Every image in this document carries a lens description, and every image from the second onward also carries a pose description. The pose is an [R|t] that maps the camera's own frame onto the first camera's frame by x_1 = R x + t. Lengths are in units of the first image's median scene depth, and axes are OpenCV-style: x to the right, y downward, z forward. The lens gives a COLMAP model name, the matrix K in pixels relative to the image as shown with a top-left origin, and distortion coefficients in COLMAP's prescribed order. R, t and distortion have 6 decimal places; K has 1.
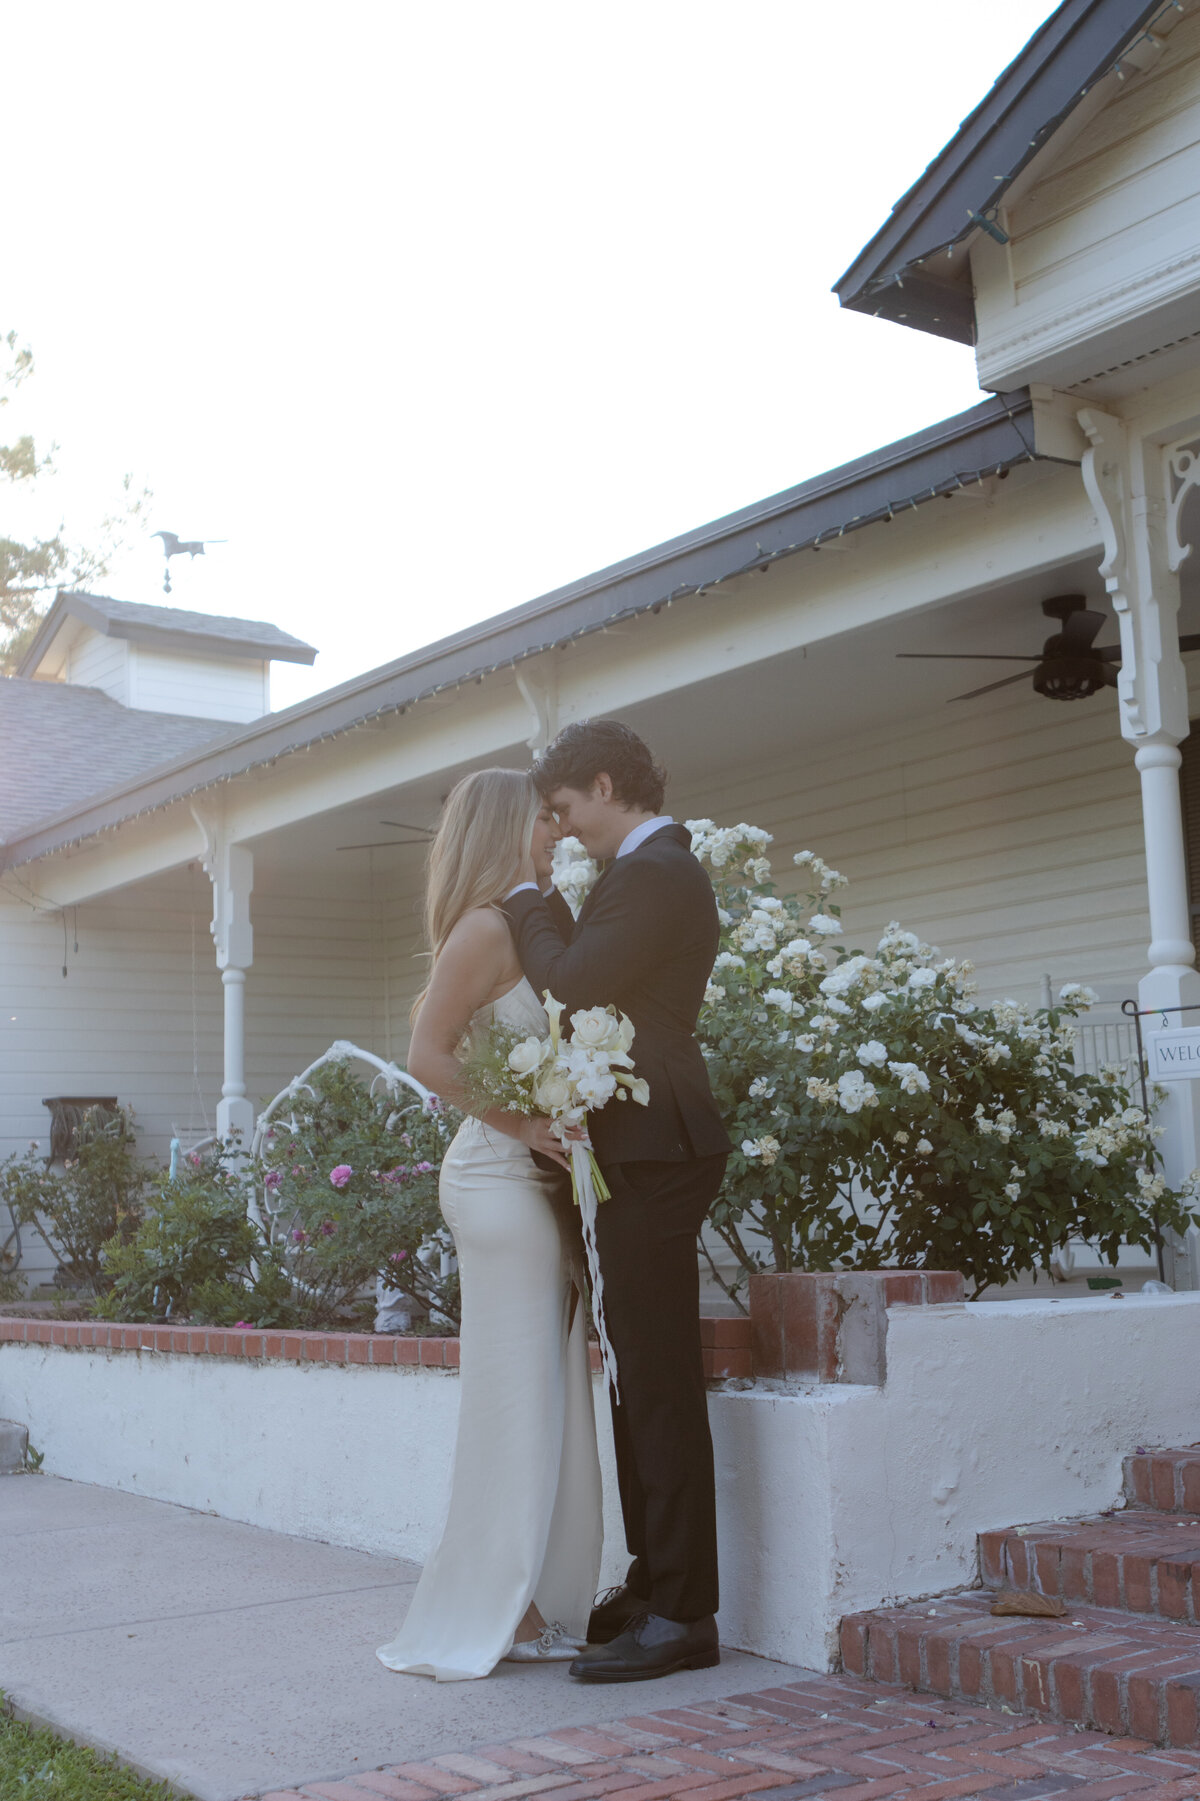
lens RADIAL K [[2035.4, 0, 600.7], [0, 2035.4, 899.4], [0, 0, 1]] dist [-0.007551, 0.000000]
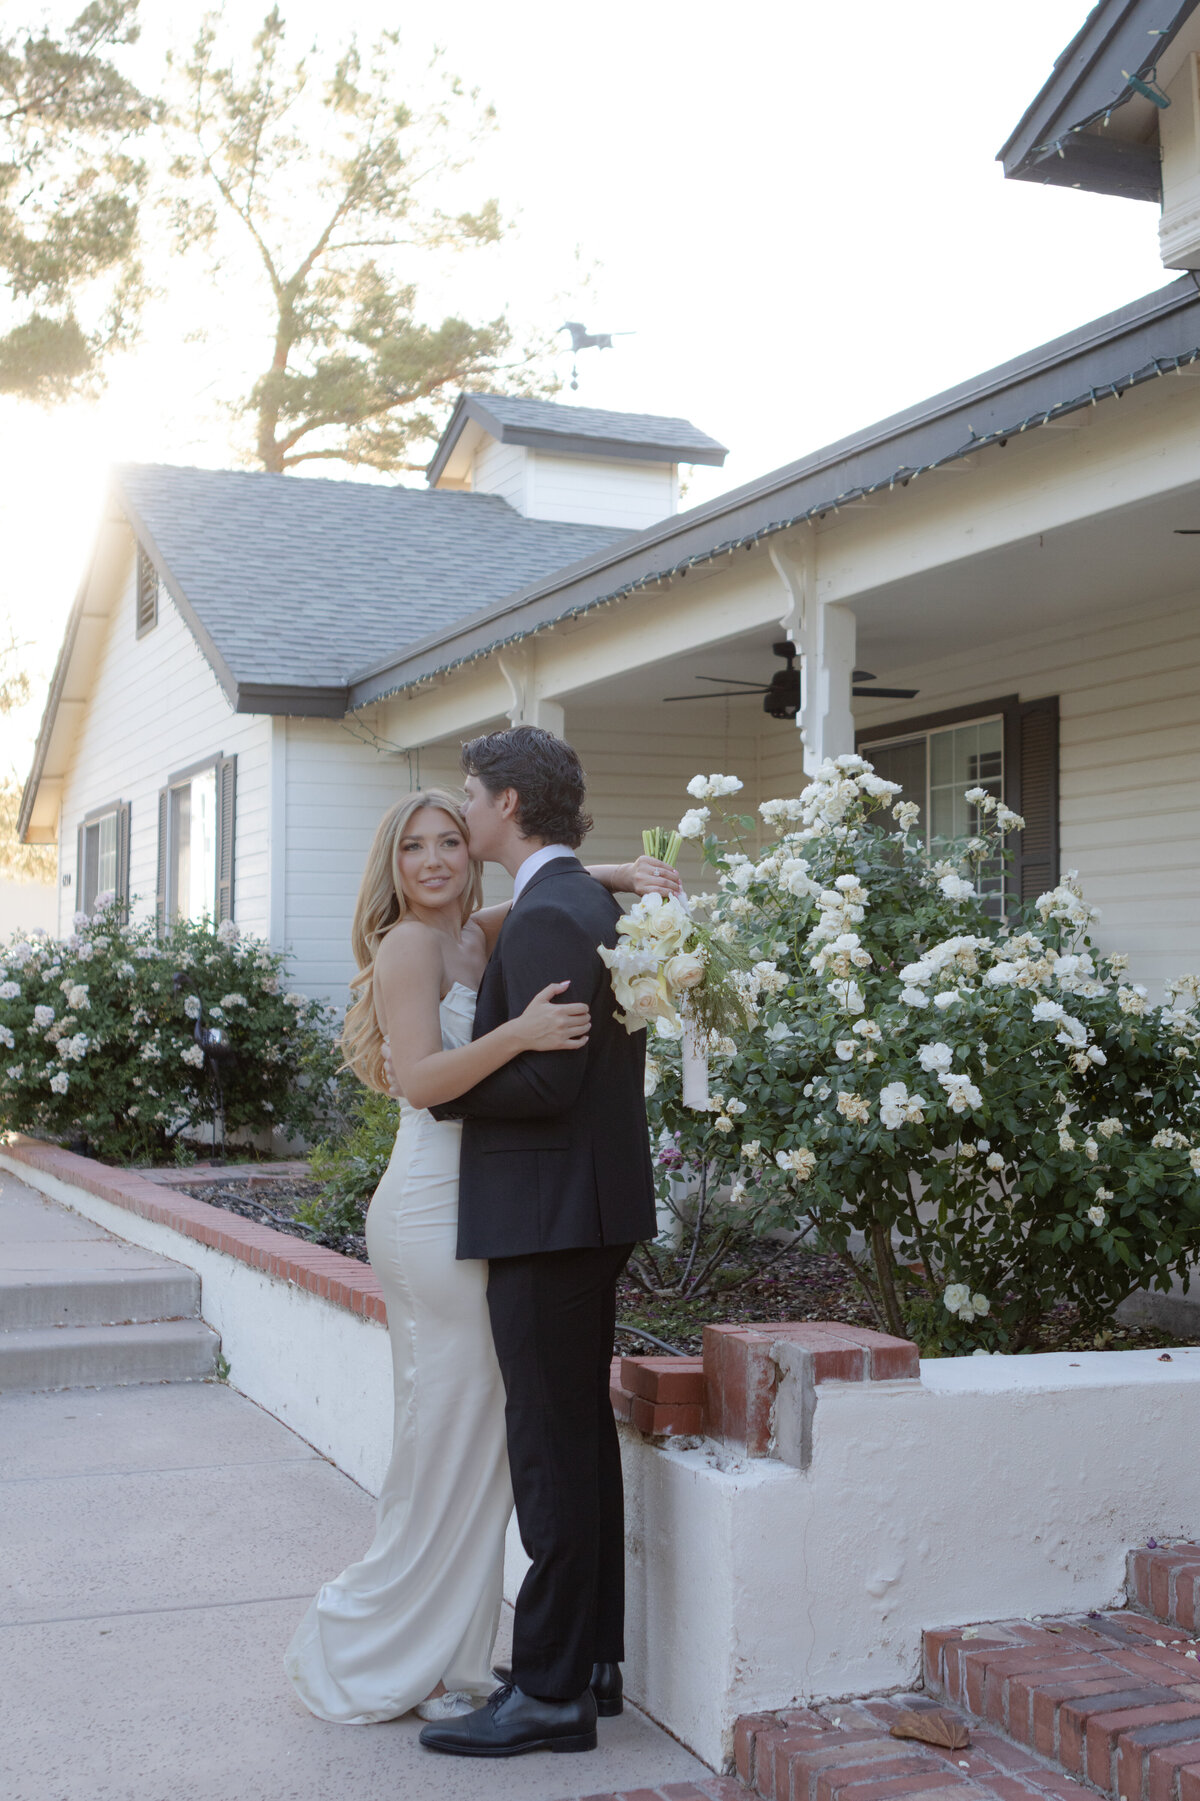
lens RADIAL K [[2188.5, 0, 648.6], [0, 2188.5, 835.3], [0, 0, 1]] dist [0.012703, 0.000000]
pose [[0.974355, 0.022479, -0.223890, 0.197127], [-0.005573, 0.997103, 0.075860, -0.084279], [0.224947, -0.072667, 0.971658, 0.028468]]
